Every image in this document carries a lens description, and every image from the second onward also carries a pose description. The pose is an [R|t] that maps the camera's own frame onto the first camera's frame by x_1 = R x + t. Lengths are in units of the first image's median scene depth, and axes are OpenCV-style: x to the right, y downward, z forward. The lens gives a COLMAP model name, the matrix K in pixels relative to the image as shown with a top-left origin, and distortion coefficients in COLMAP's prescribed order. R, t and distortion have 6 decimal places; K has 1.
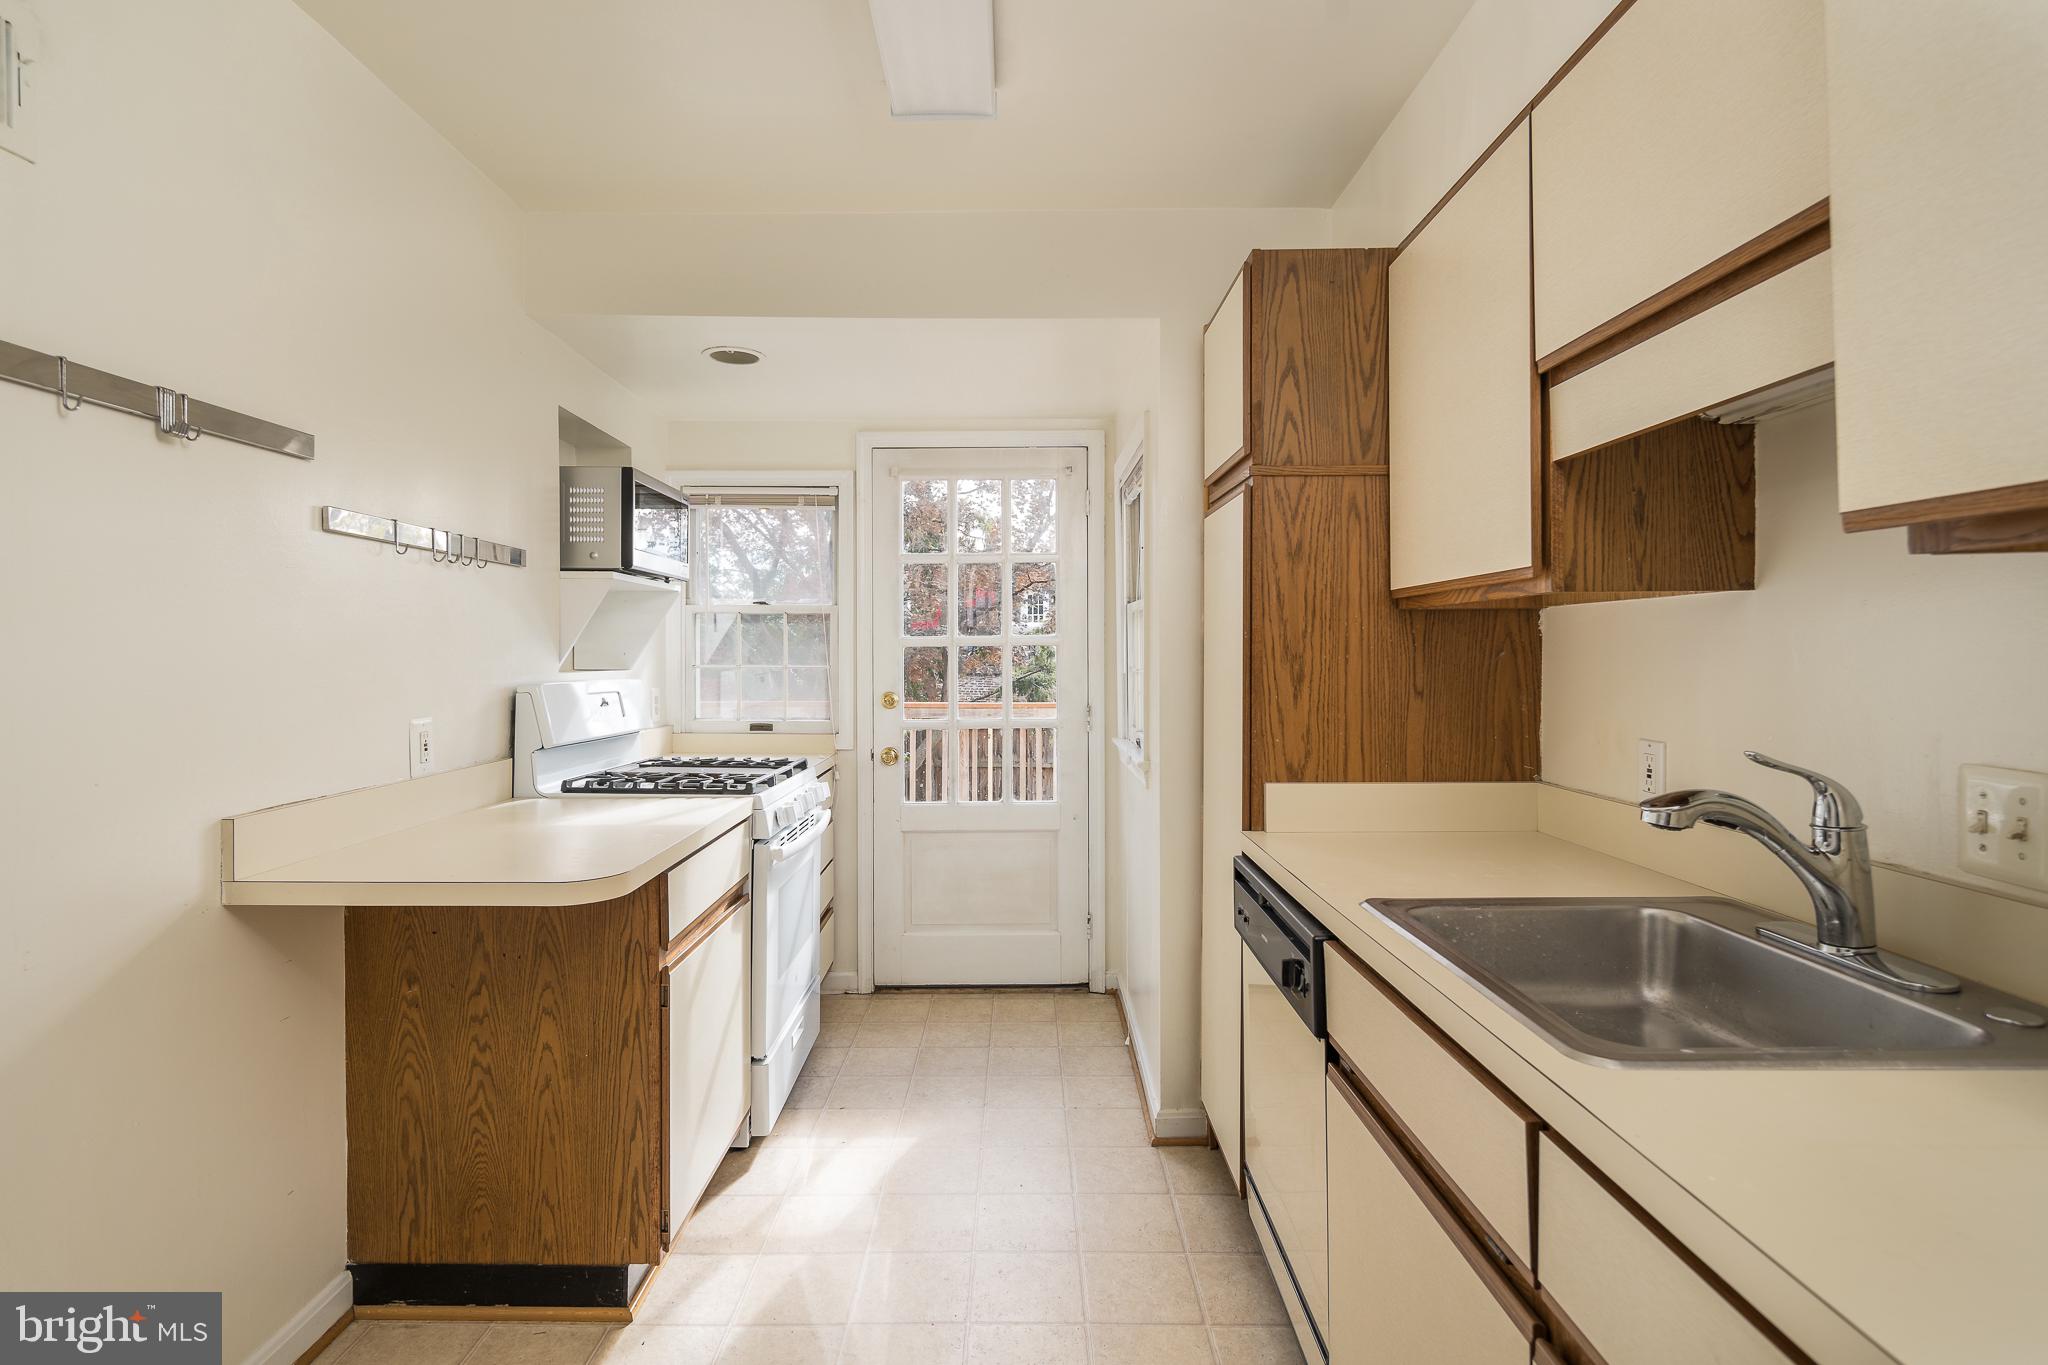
lens RADIAL K [[1010.2, 0, 999.5], [0, 1010.2, 653.4], [0, 0, 1]] dist [0.012257, -0.000535]
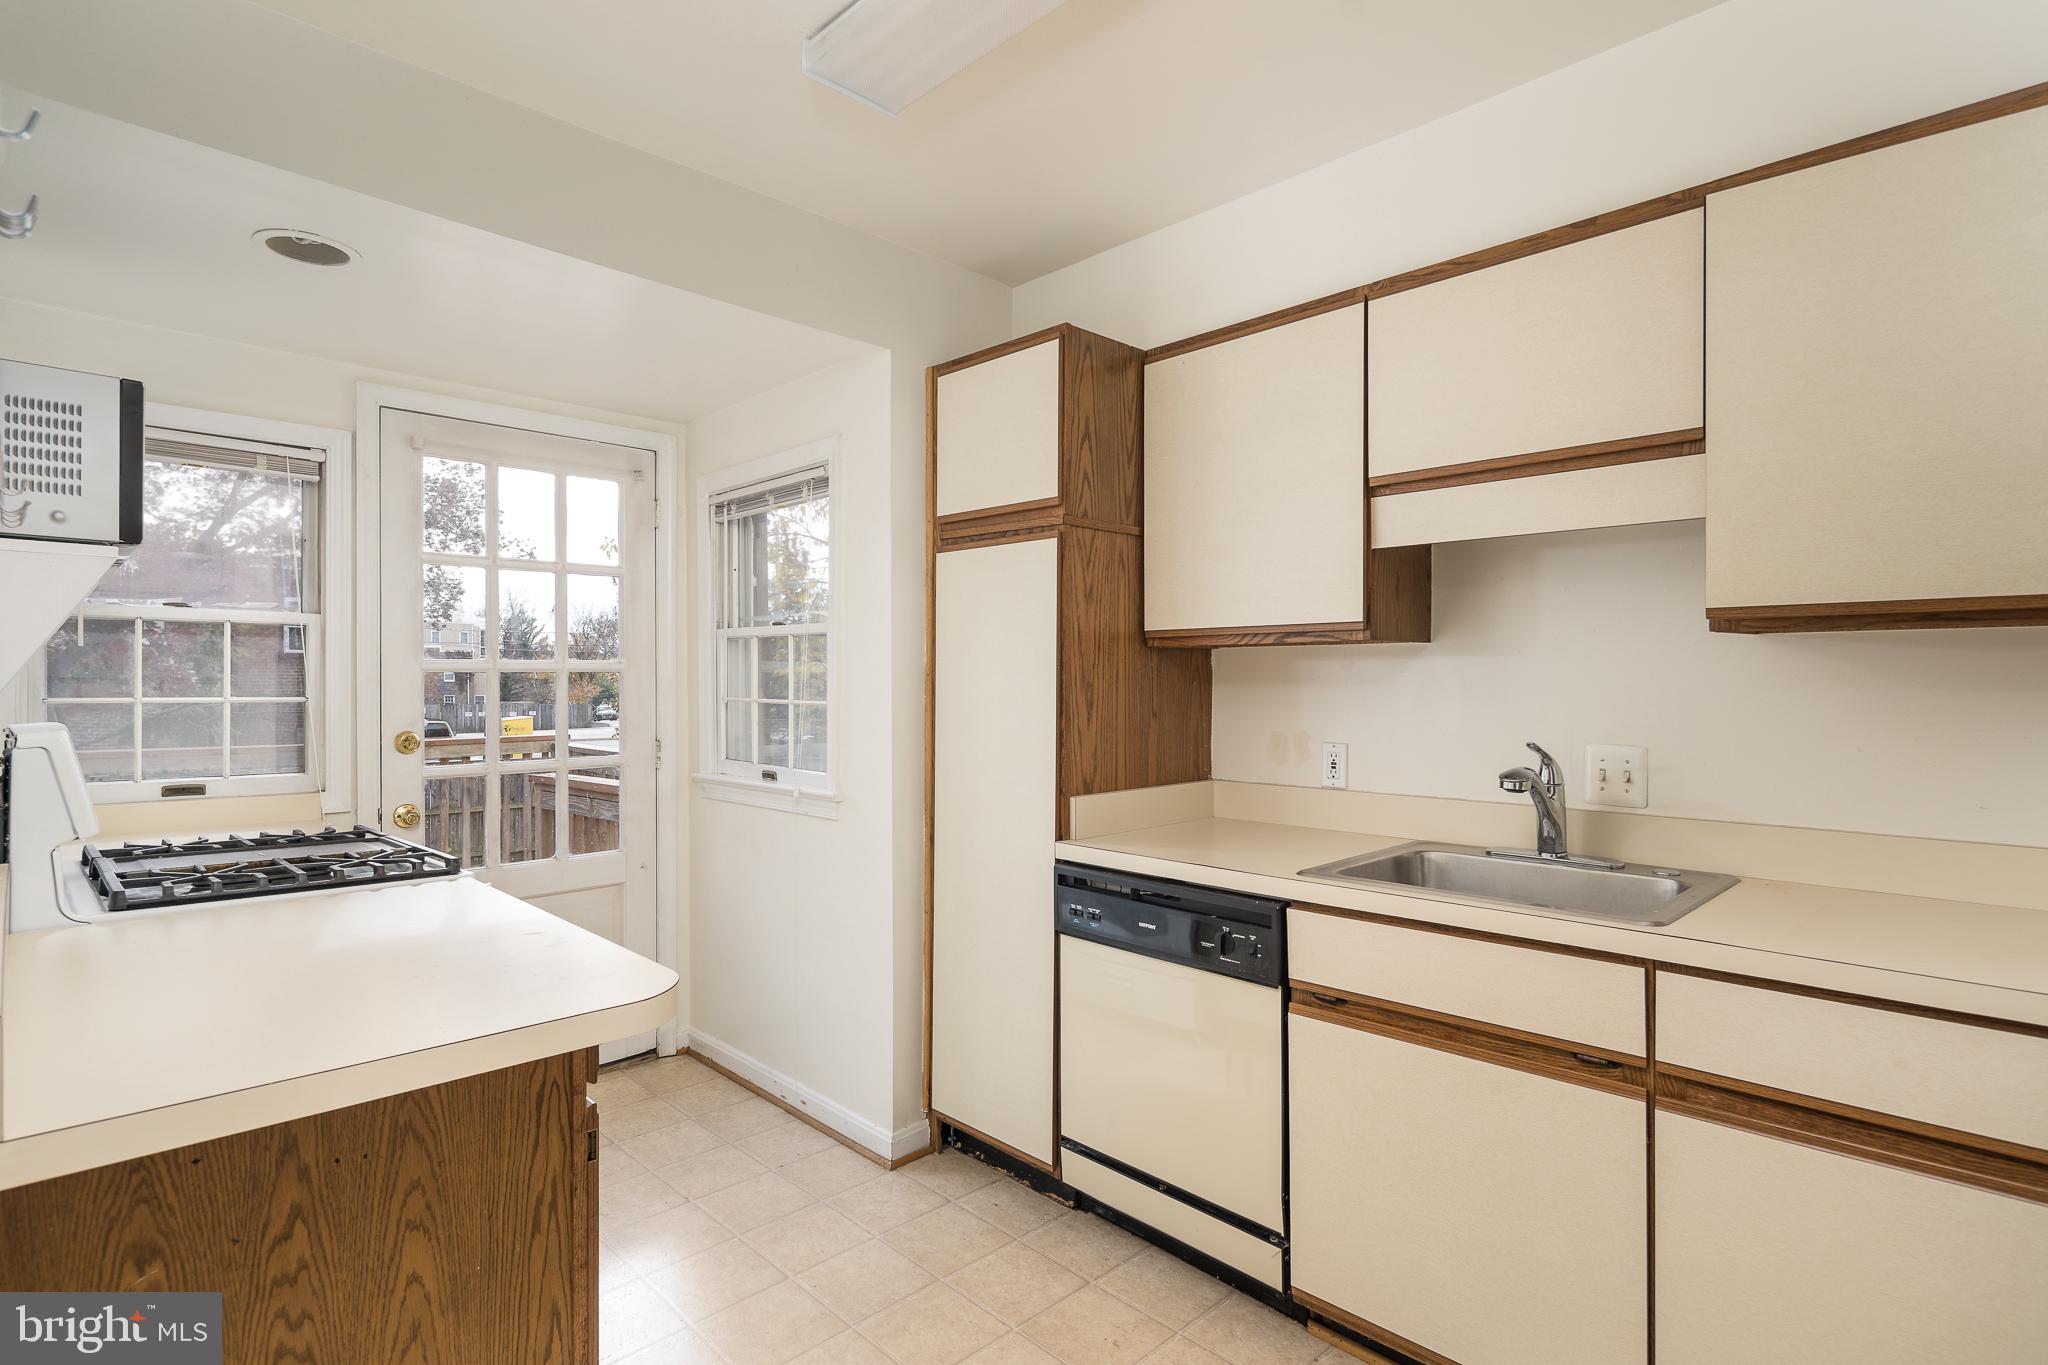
lens RADIAL K [[1020.6, 0, 1024.0], [0, 1020.6, 682.5], [0, 0, 1]] dist [0.000900, -0.001091]
pose [[0.704879, 0.002210, 0.709324, -0.584696], [-0.002693, 0.999996, -0.000440, 0.000801], [-0.709322, -0.001600, 0.704882, 0.233288]]
